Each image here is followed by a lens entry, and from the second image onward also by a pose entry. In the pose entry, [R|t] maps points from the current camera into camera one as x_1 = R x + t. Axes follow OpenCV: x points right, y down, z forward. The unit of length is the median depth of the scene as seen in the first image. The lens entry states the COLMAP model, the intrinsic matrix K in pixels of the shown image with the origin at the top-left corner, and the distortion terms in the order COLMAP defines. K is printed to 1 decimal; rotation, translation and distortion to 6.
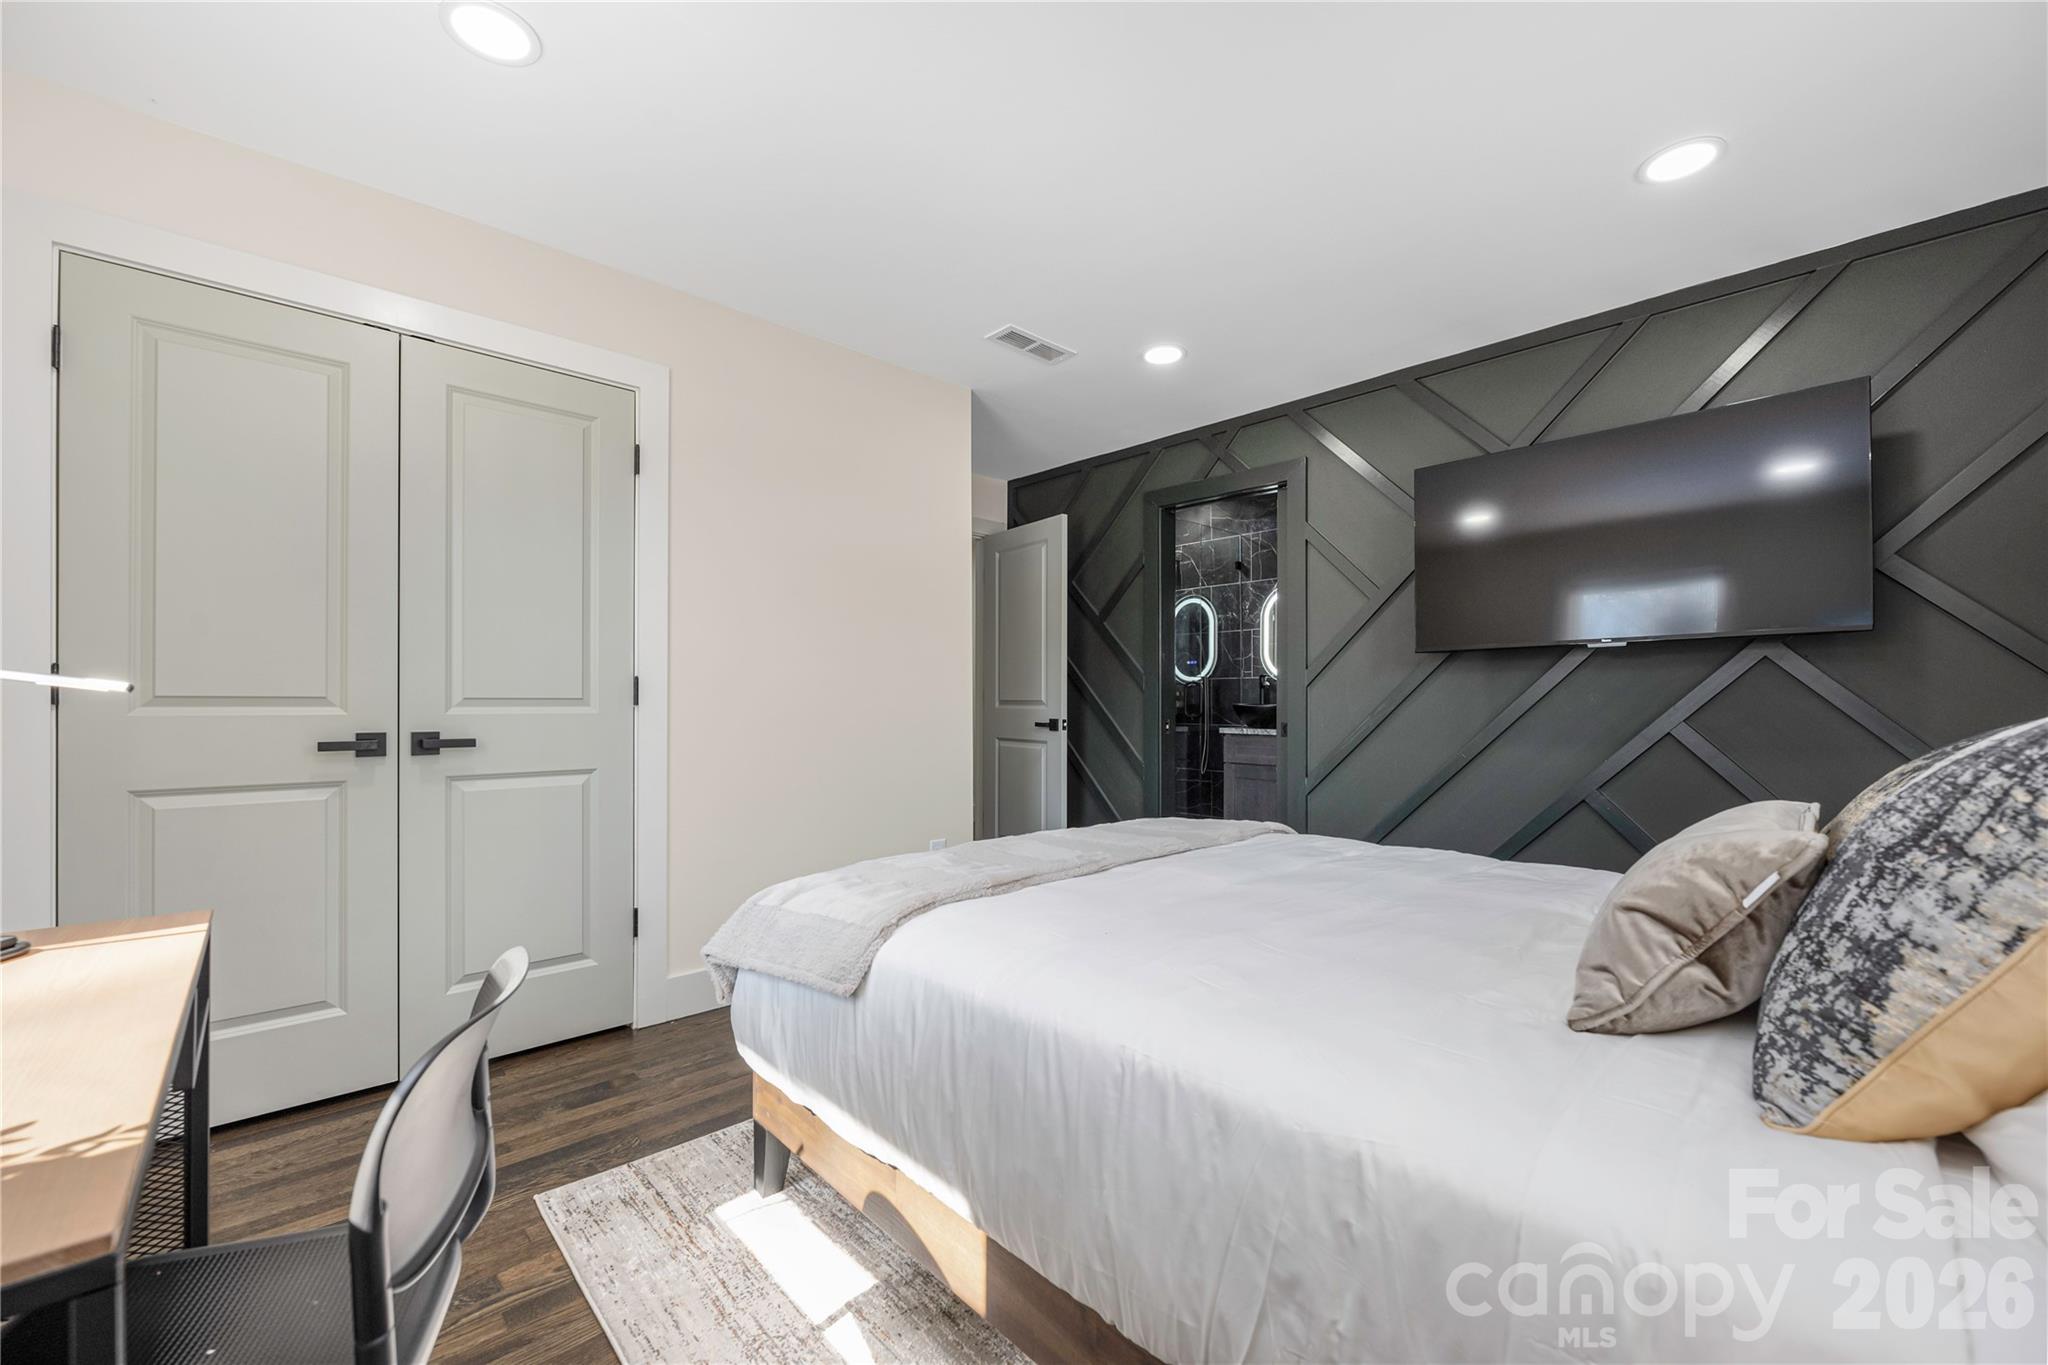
lens RADIAL K [[830.7, 0, 1028.9], [0, 830.7, 686.0], [0, 0, 1]] dist [-0.000764, -0.000083]
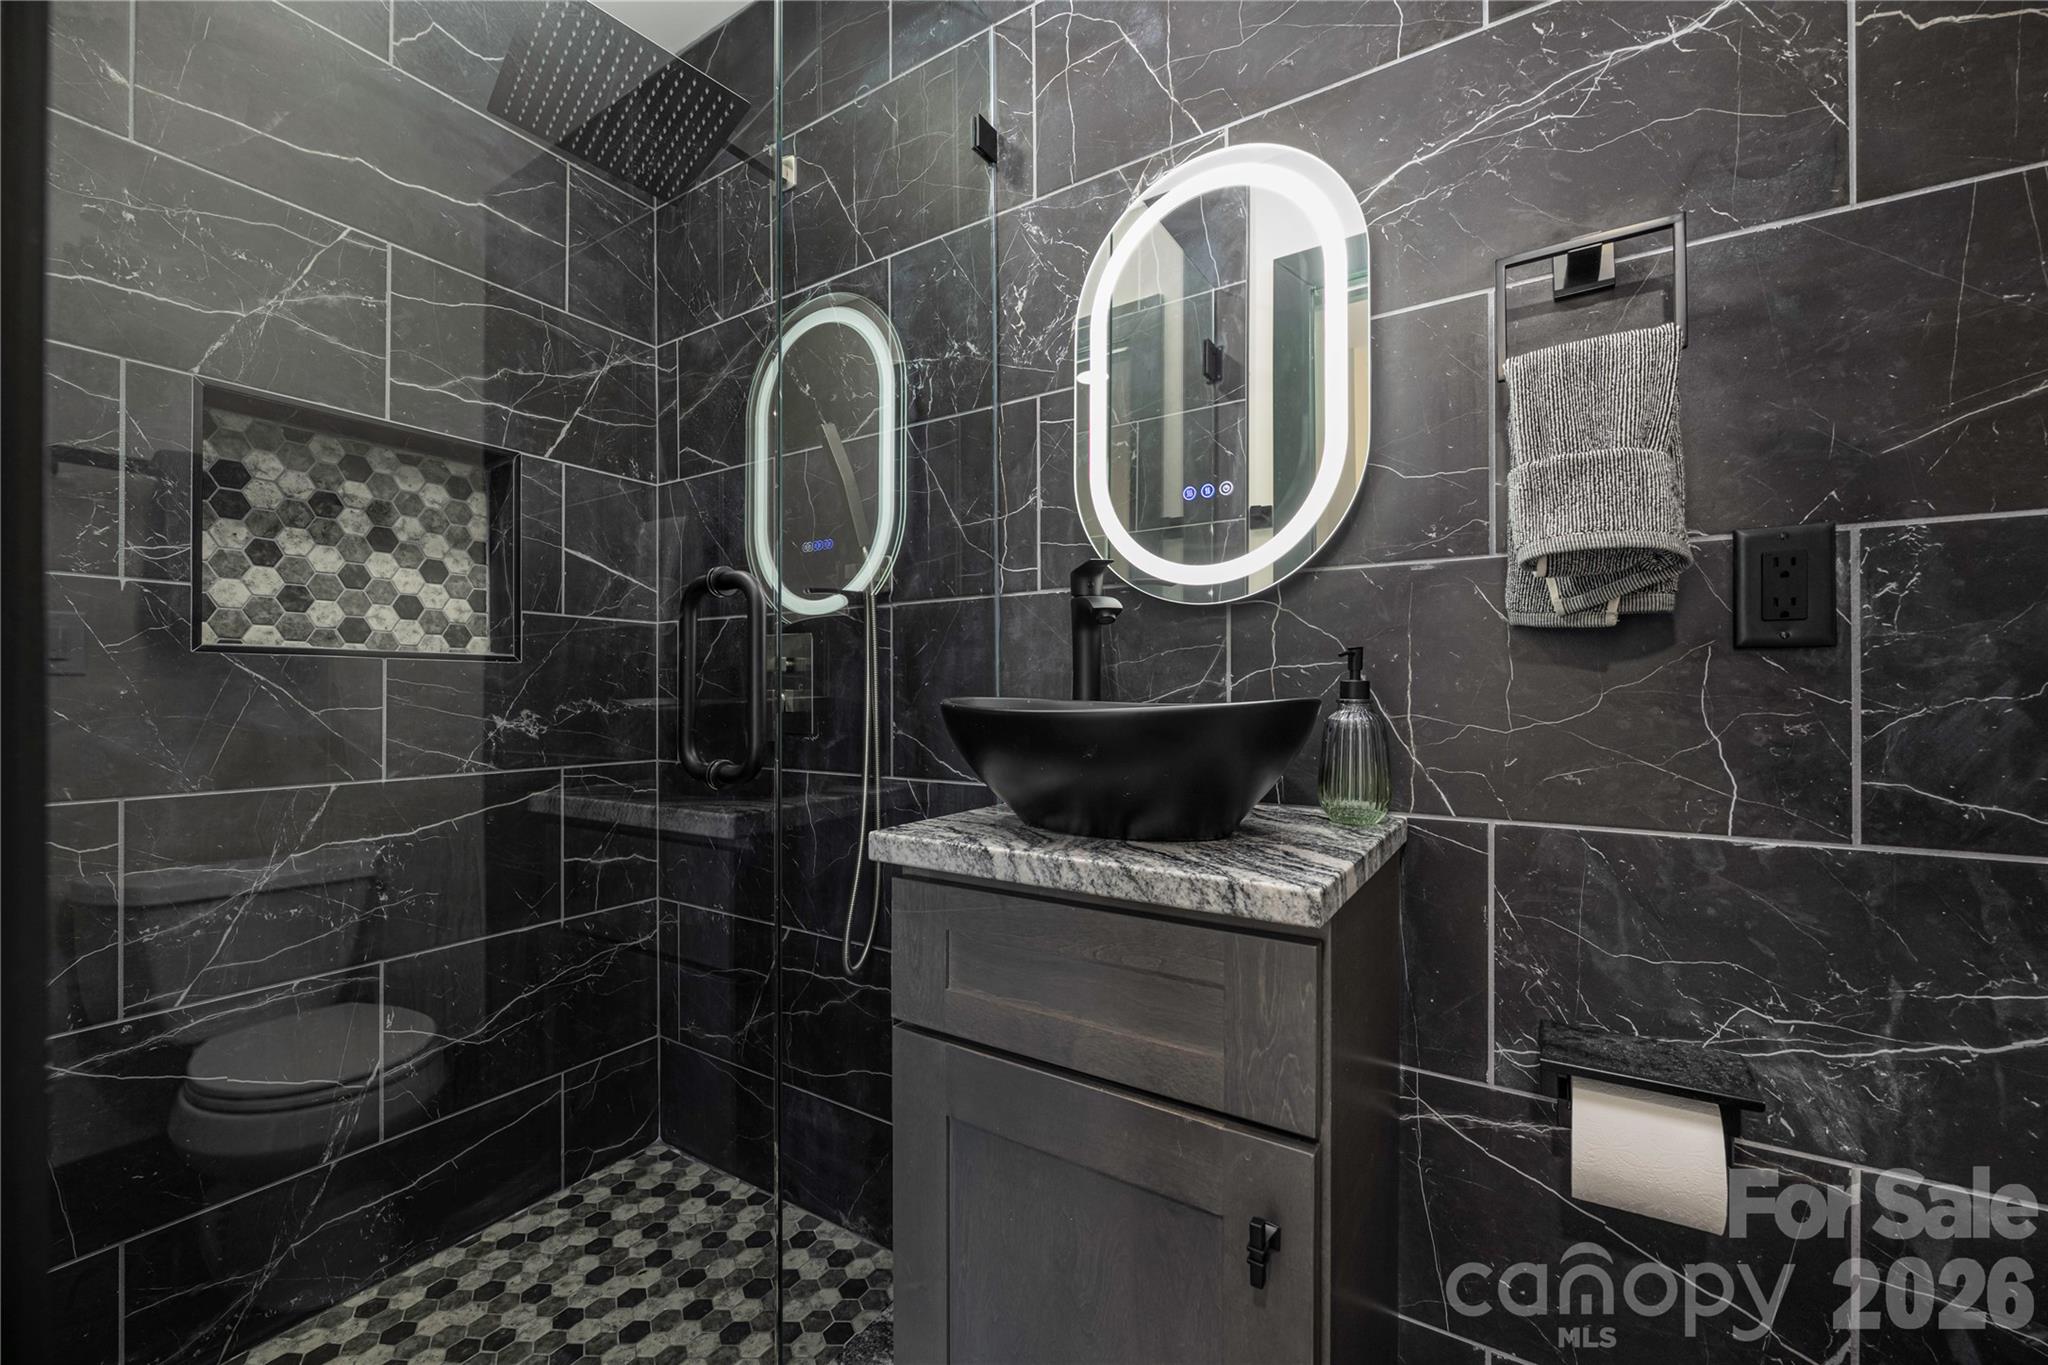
lens RADIAL K [[830.7, 0, 1023.6], [0, 830.7, 676.8], [0, 0, 1]] dist [-0.000764, -0.000083]
pose [[0.969264, 0.000479, 0.246022, 0.201825], [-0.000972, 0.999998, 0.001883, 0.014164], [-0.246020, -0.002064, 0.969262, 0.754650]]
